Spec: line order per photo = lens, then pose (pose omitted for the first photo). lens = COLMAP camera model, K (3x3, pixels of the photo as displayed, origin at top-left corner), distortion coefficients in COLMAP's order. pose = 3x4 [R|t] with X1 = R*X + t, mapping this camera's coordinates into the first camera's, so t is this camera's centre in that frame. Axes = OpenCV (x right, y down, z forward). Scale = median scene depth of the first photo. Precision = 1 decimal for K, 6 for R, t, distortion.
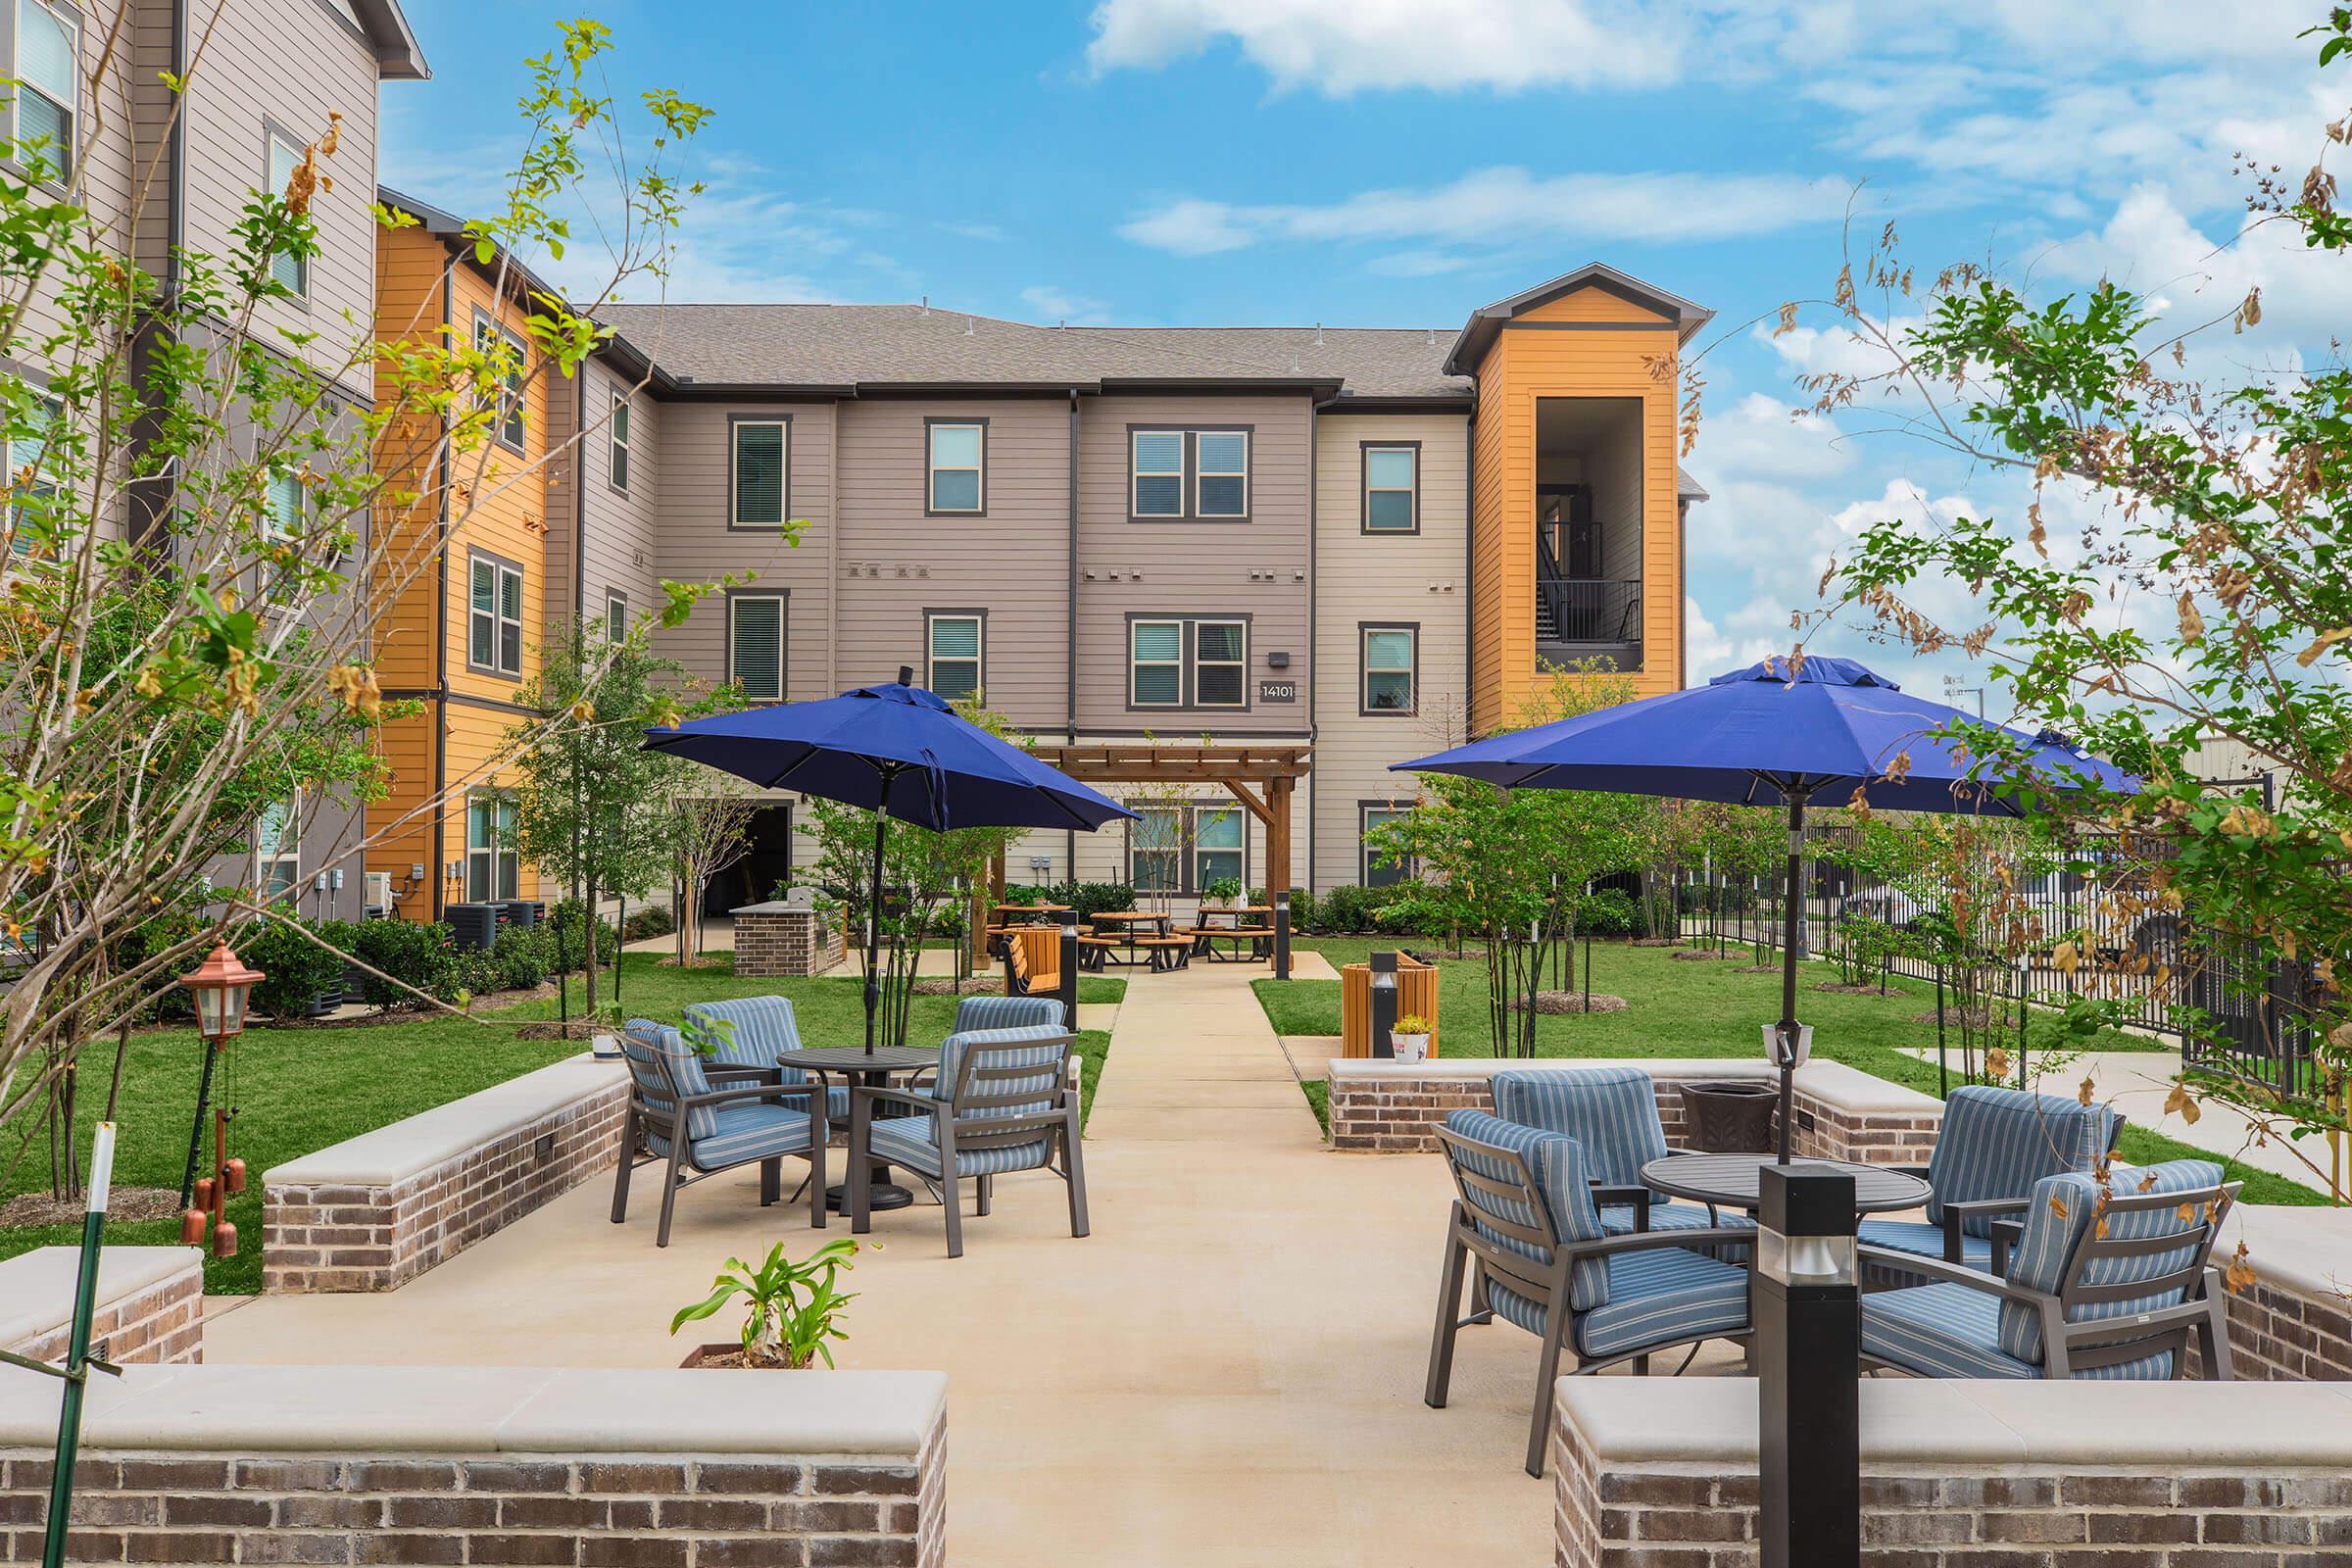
lens RADIAL K [[1959.0, 0, 1172.0], [0, 1959.0, 764.9], [0, 0, 1]] dist [0.004766, 0.000486]
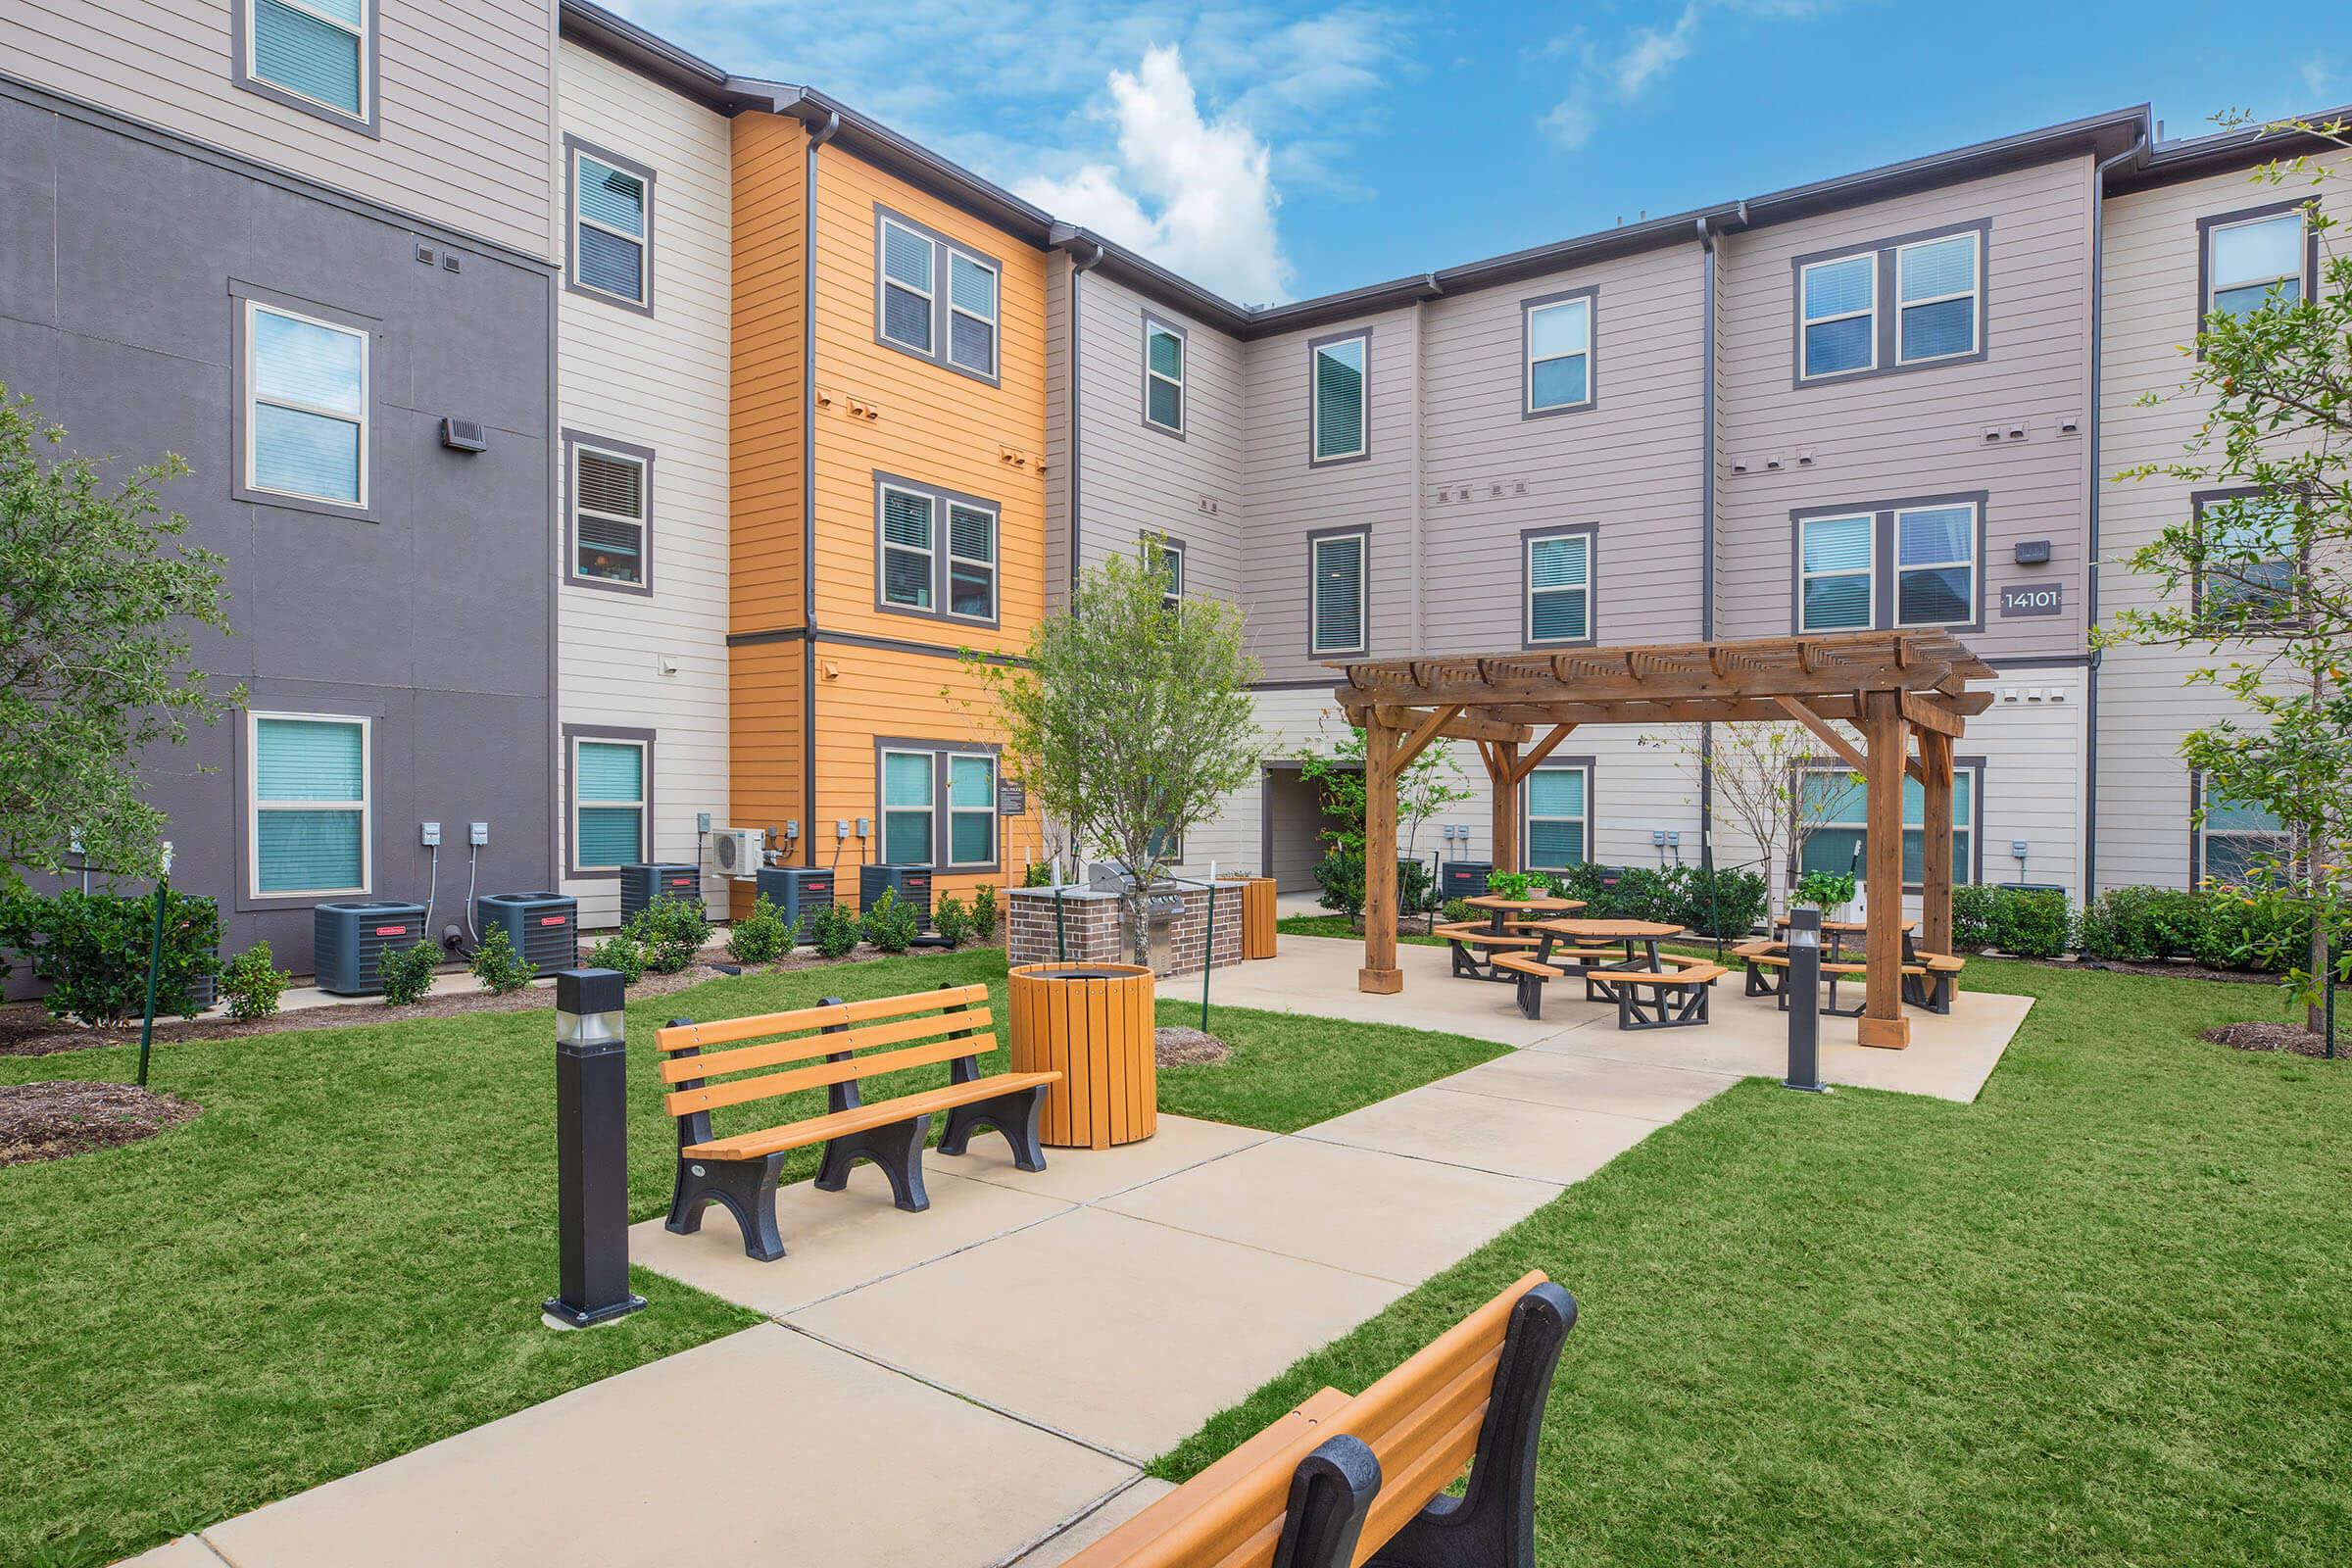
lens RADIAL K [[1337.8, 0, 1140.0], [0, 1337.8, 781.5], [0, 0, 1]] dist [-0.002986, 0.000052]
pose [[0.799487, 0.004841, -0.600665, 0.101390], [0.006180, 0.999848, 0.016283, 0.019915], [0.600652, -0.016730, 0.799335, 0.514032]]
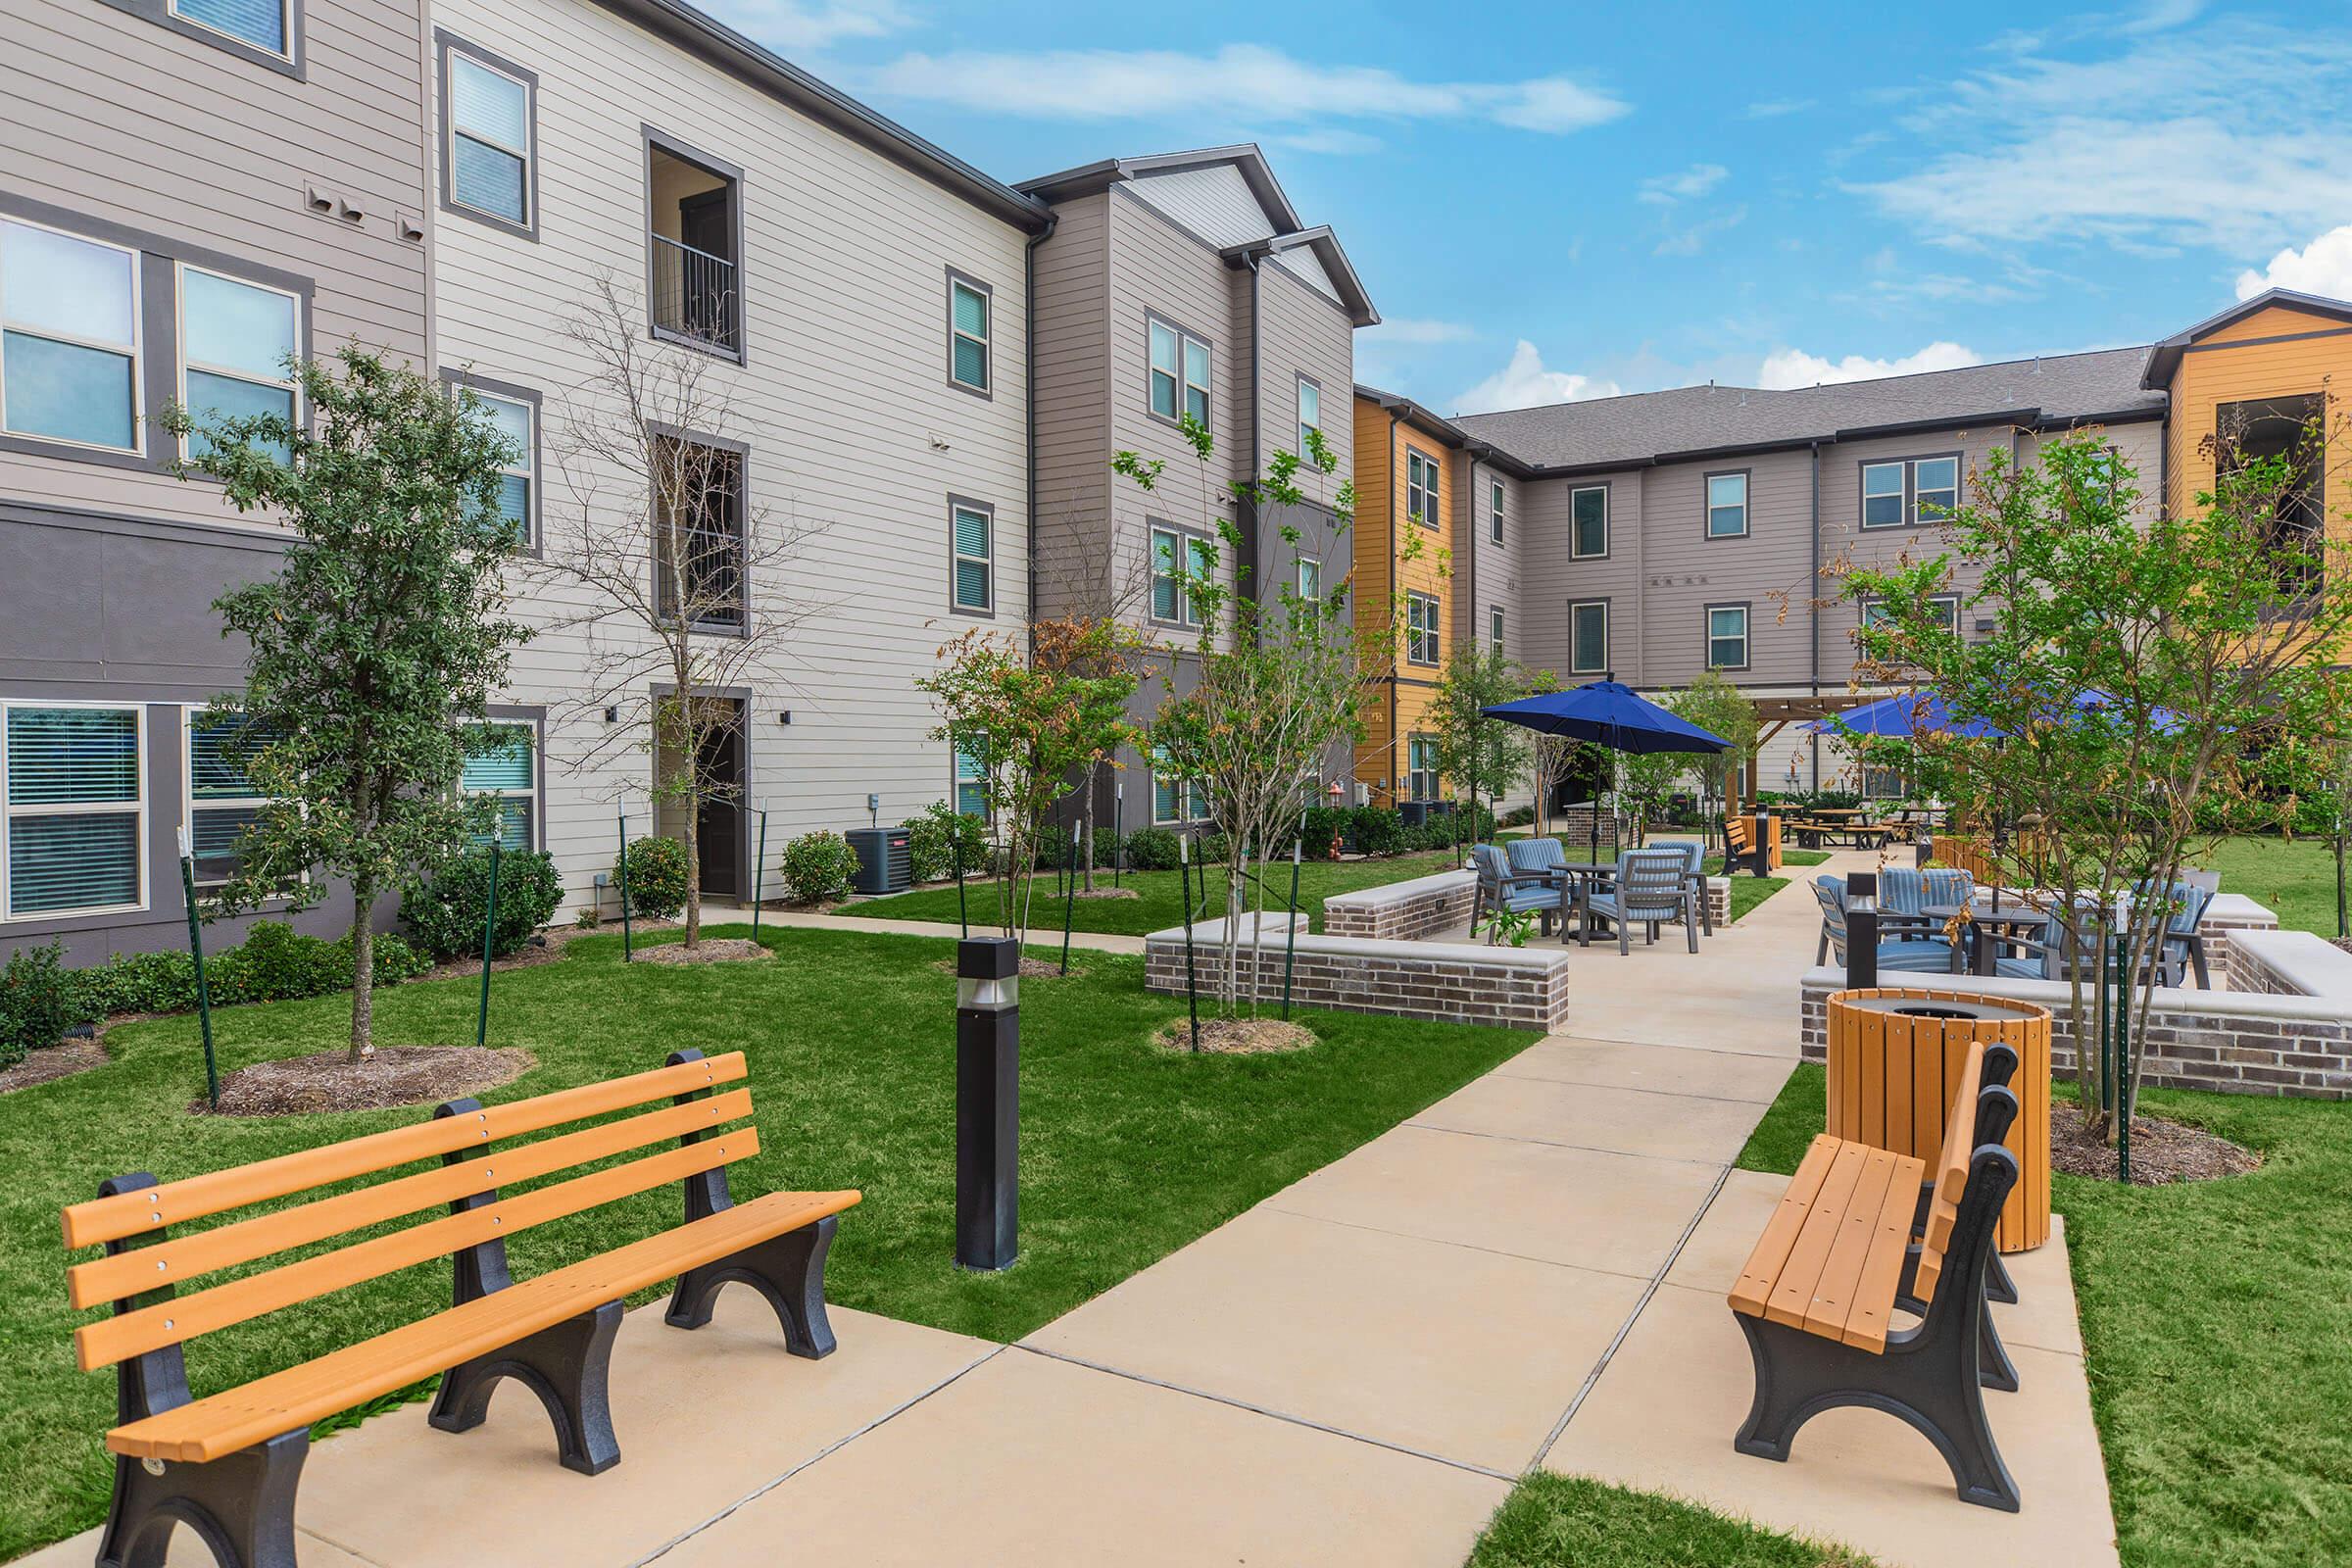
lens RADIAL K [[1432.7, 0, 1171.9], [0, 1432.7, 785.6], [0, 0, 1]] dist [0.004772, 0.001438]
pose [[0.871046, -0.001726, -0.491198, 0.061554], [0.027345, 0.998613, 0.044983, -0.004114], [0.490439, -0.052614, 0.869886, -0.158521]]
